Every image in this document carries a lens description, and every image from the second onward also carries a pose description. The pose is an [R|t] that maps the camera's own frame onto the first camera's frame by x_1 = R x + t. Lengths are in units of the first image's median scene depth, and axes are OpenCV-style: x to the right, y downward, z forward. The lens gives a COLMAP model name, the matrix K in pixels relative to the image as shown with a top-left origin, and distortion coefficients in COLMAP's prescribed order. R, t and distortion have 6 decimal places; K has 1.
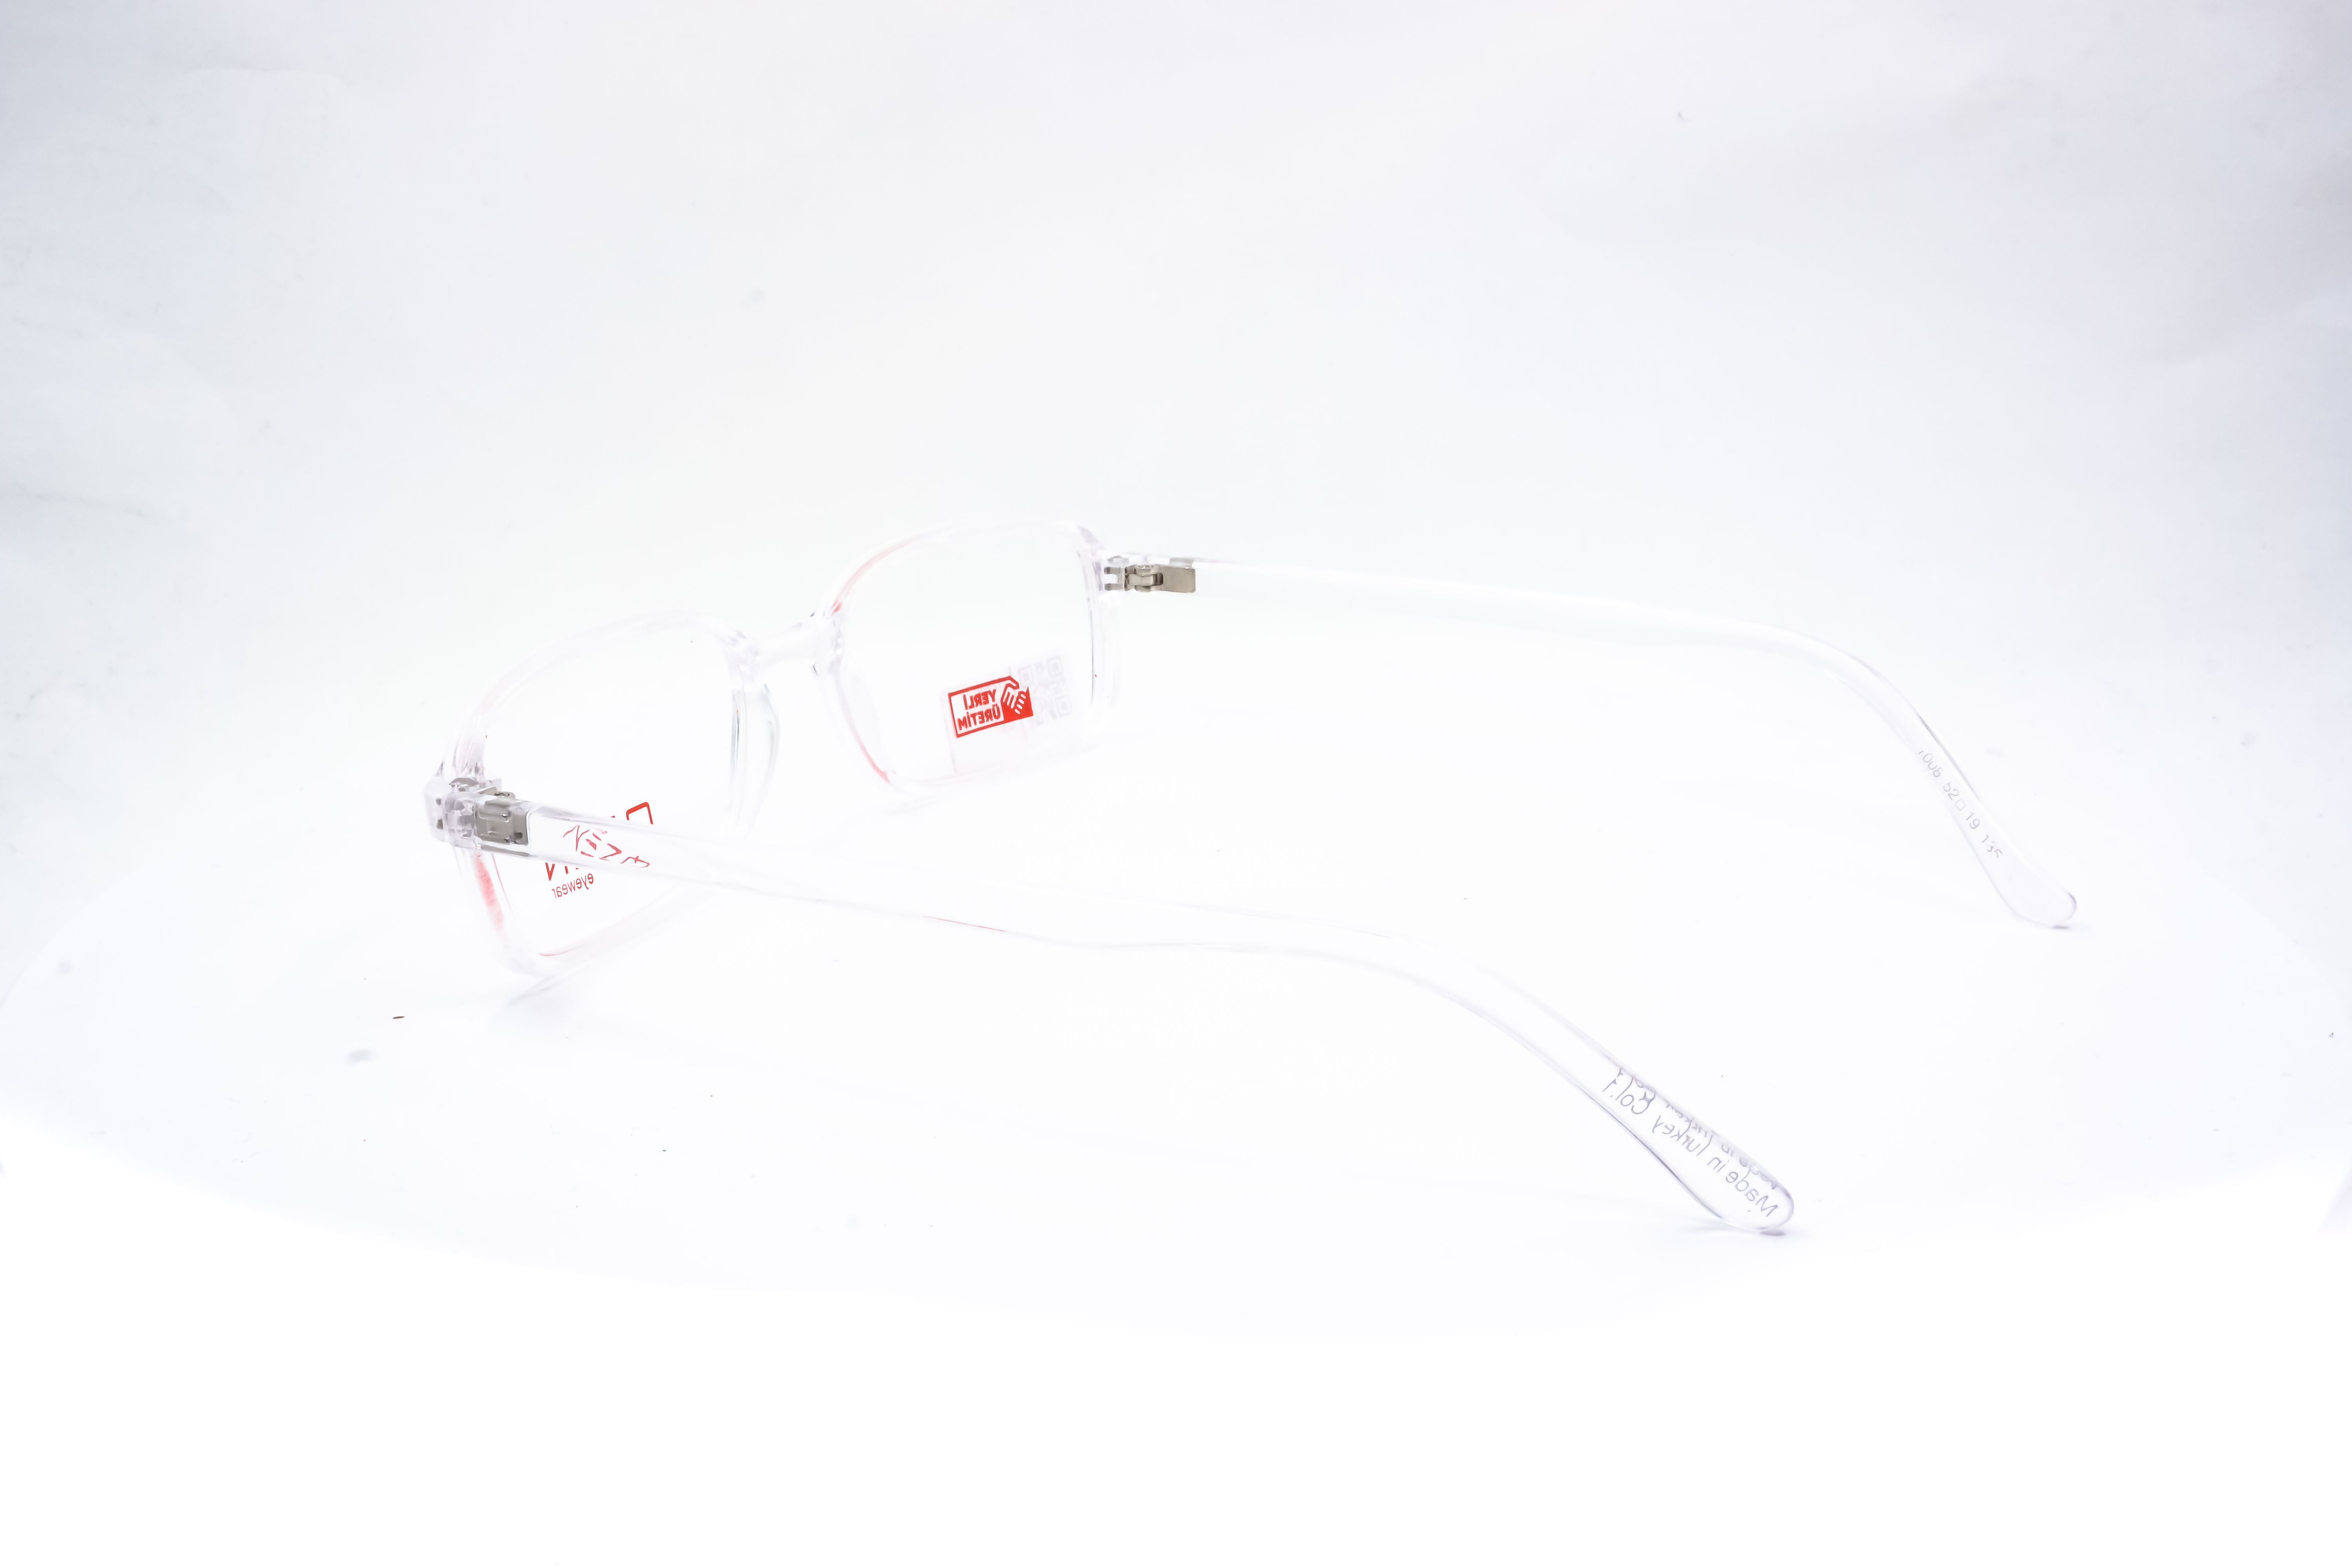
lens RADIAL K [[2829.7, 0, 1187.2], [0, 2829.7, 768.1], [0, 0, 1]] dist [-0.006545, 0.000000]
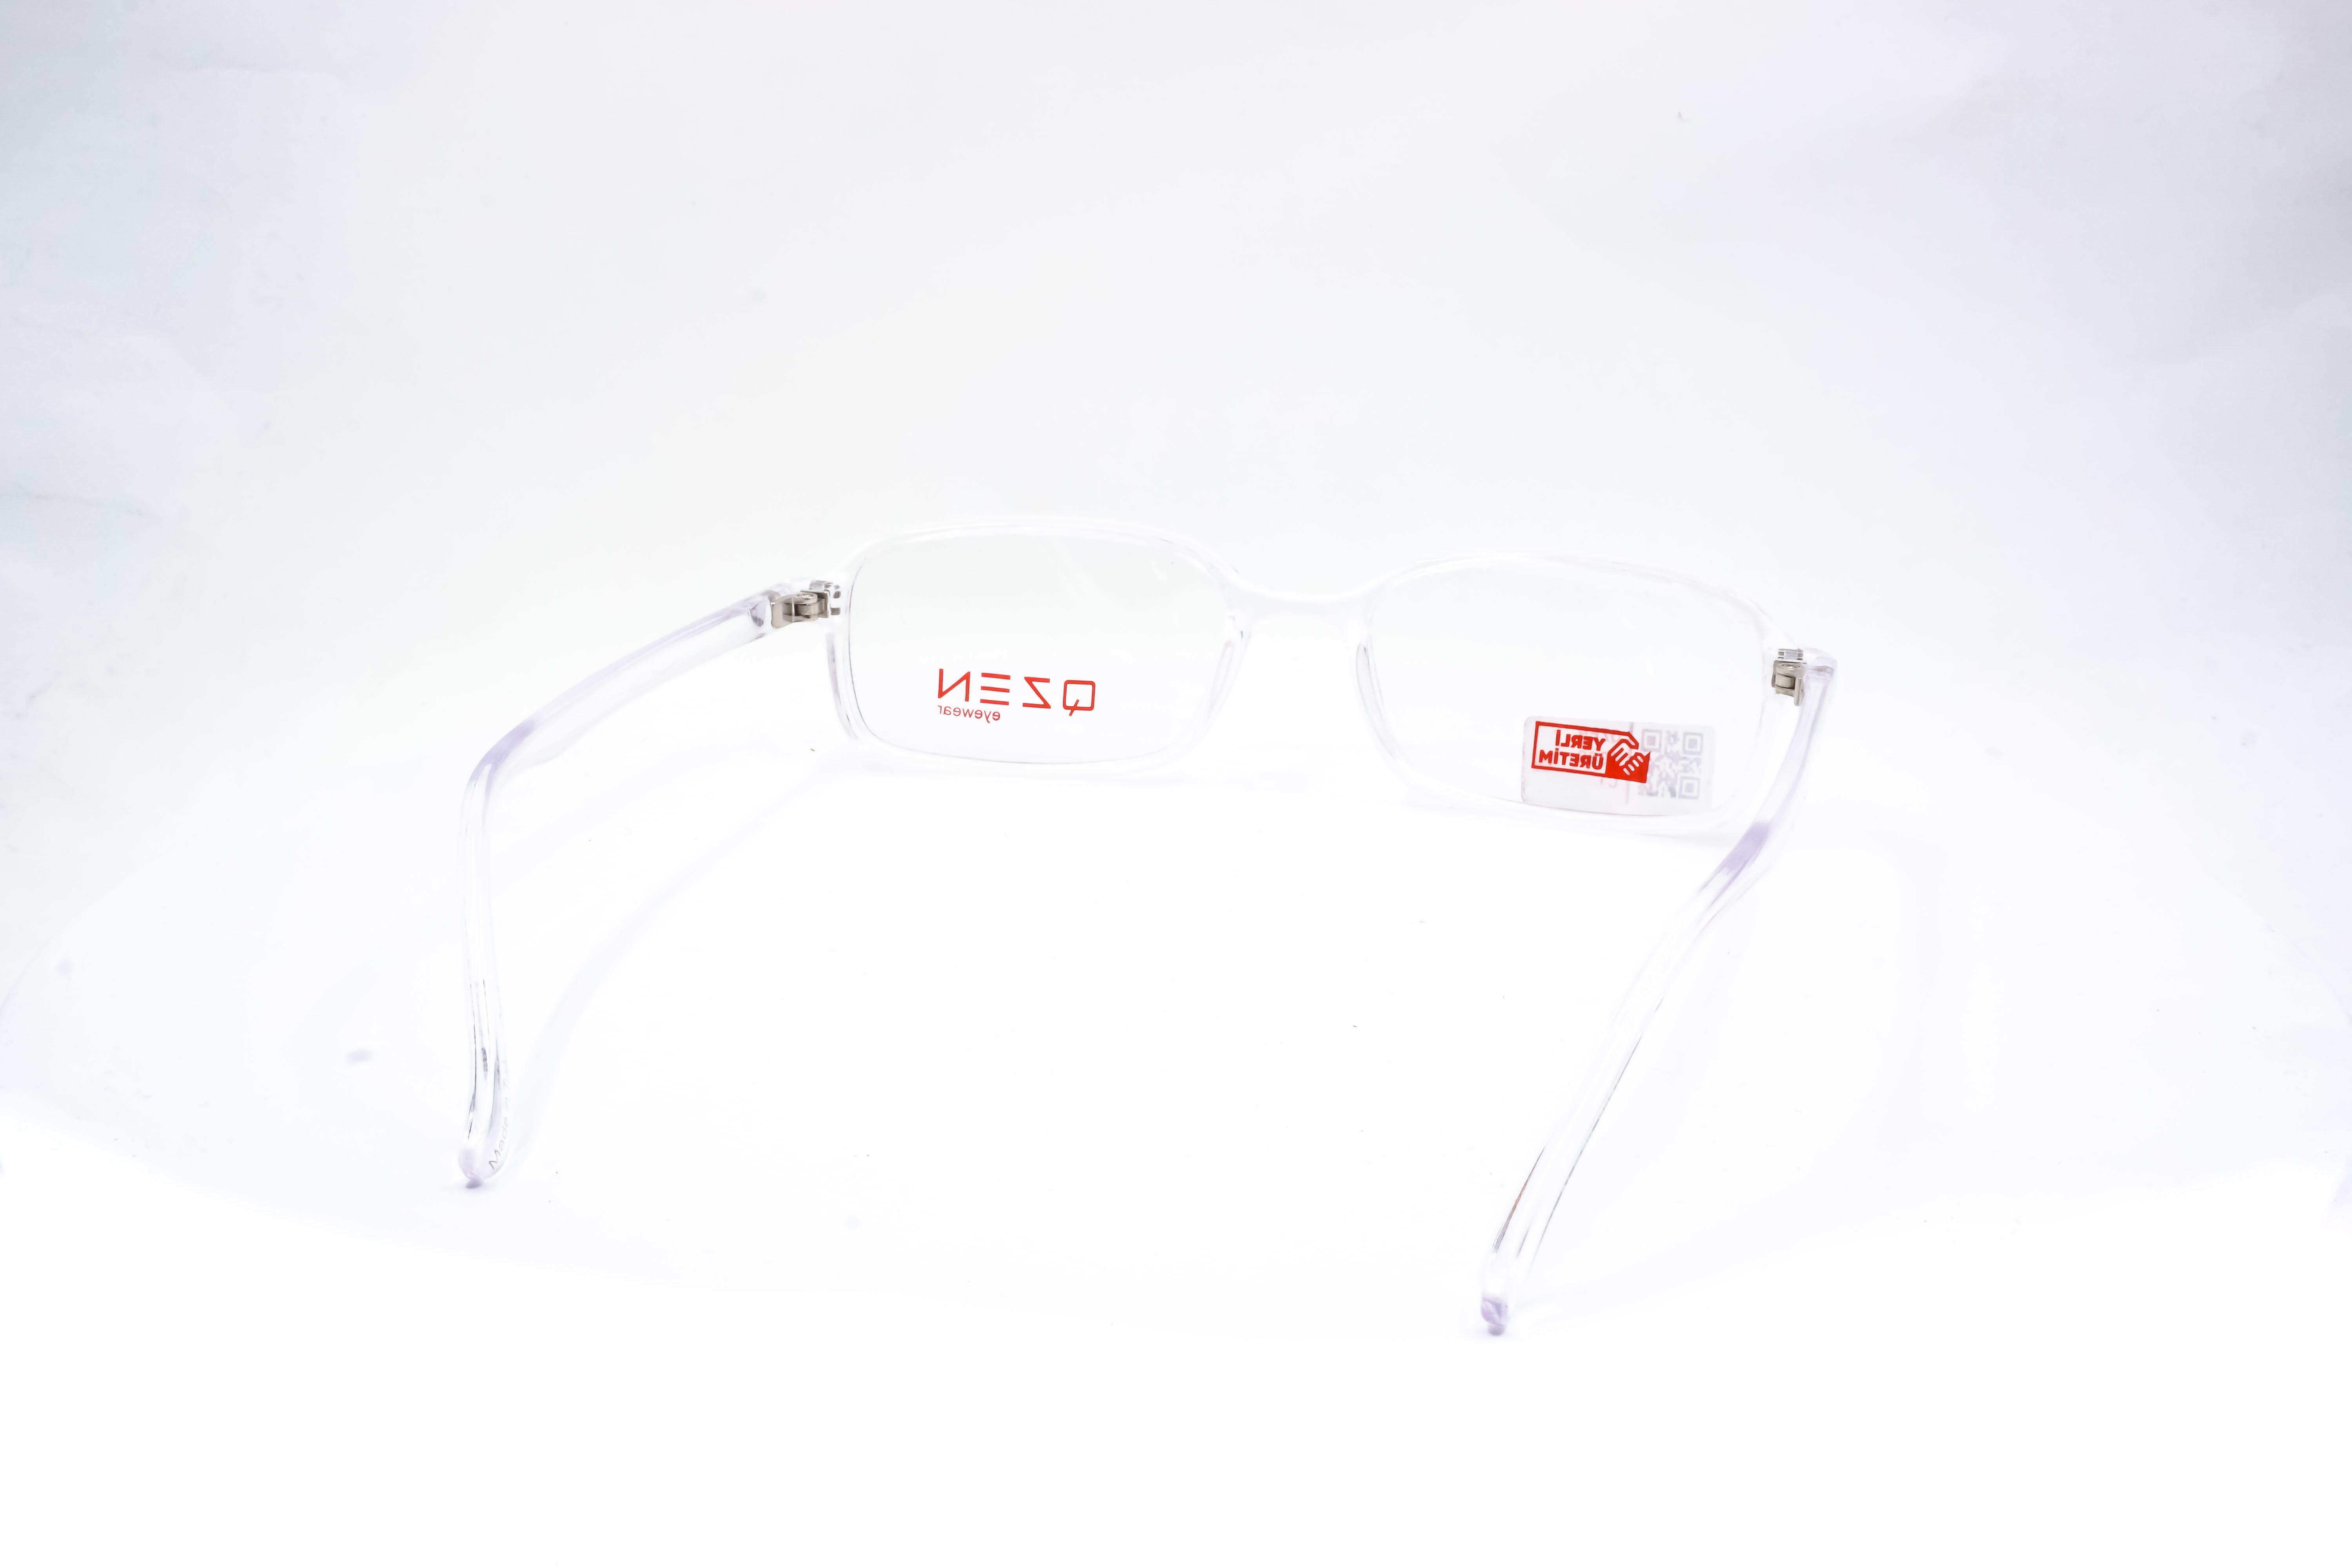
lens RADIAL K [[2829.7, 0, 1184.6], [0, 2829.7, 782.1], [0, 0, 1]] dist [-0.006545, 0.000000]
pose [[0.248728, 0.272439, -0.929468, 0.792066], [-0.276903, 0.939576, 0.201302, -0.168499], [0.928148, 0.207303, 0.309138, 0.593428]]
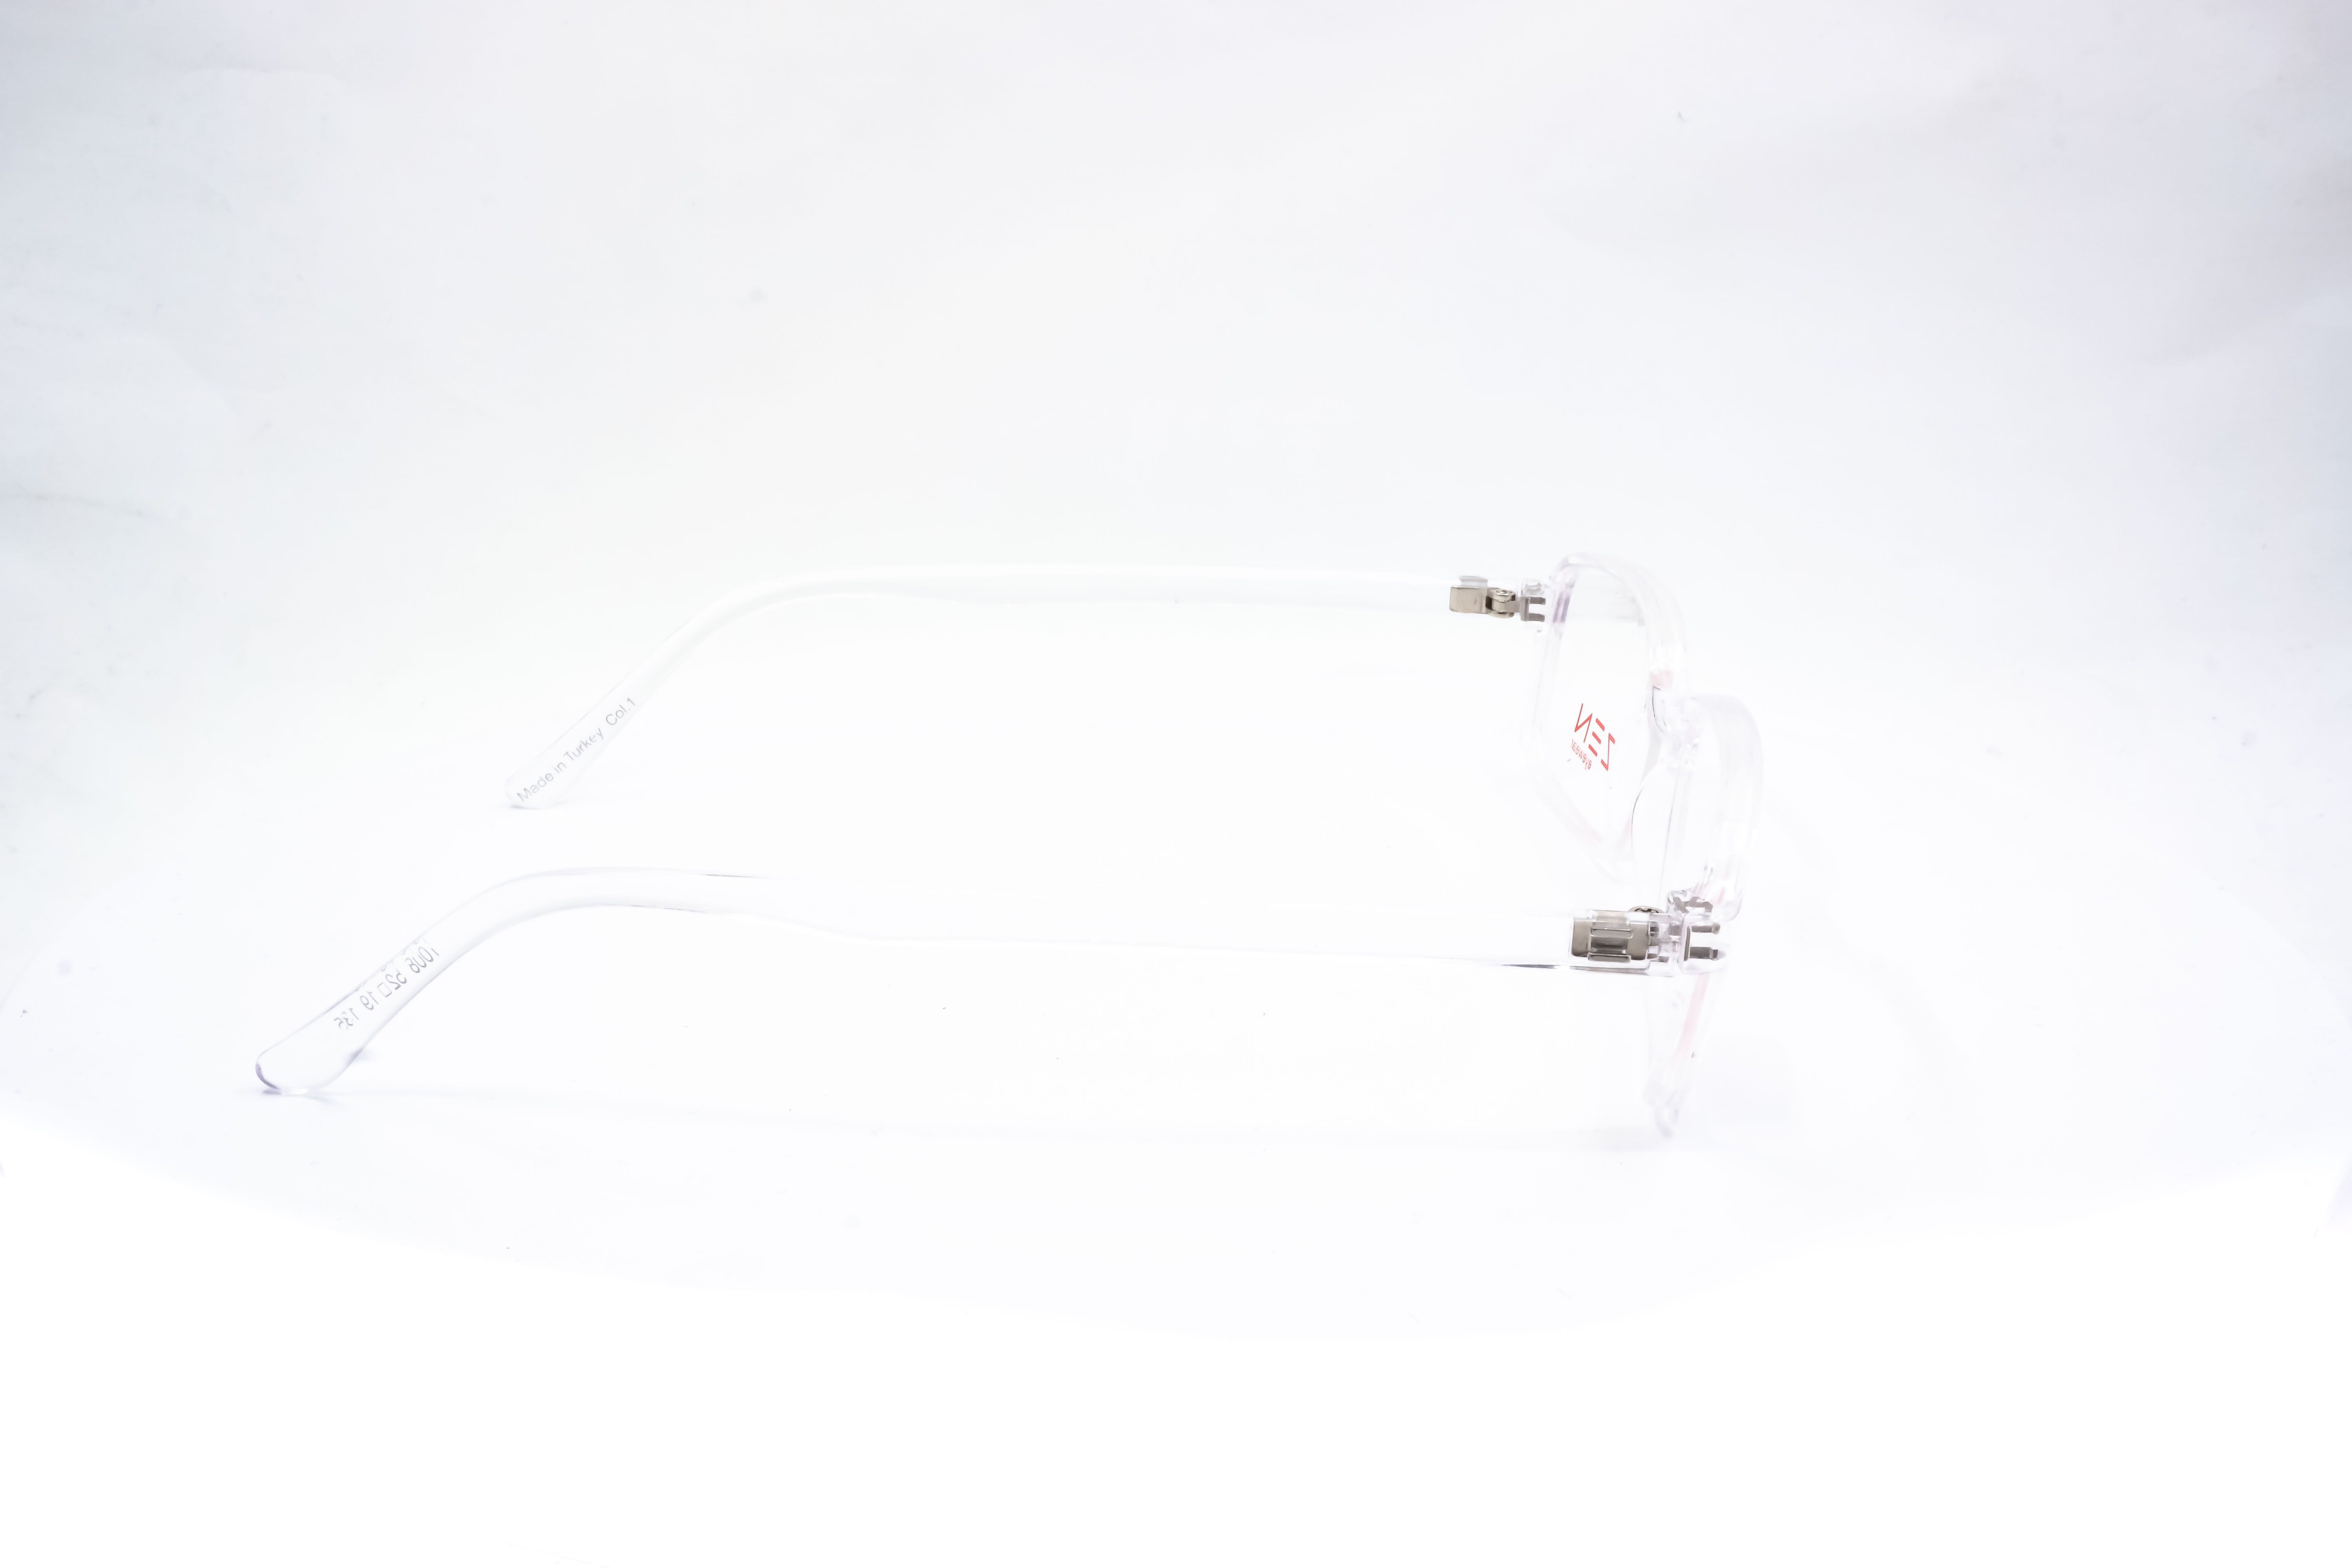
lens RADIAL K [[2829.7, 0, 1173.6], [0, 2829.7, 786.2], [0, 0, 1]] dist [-0.006545, 0.000000]
pose [[-0.876148, 0.128243, -0.464670, 0.394546], [-0.146868, 0.847111, 0.510717, -0.431508], [0.459123, 0.515709, -0.723360, 1.474942]]
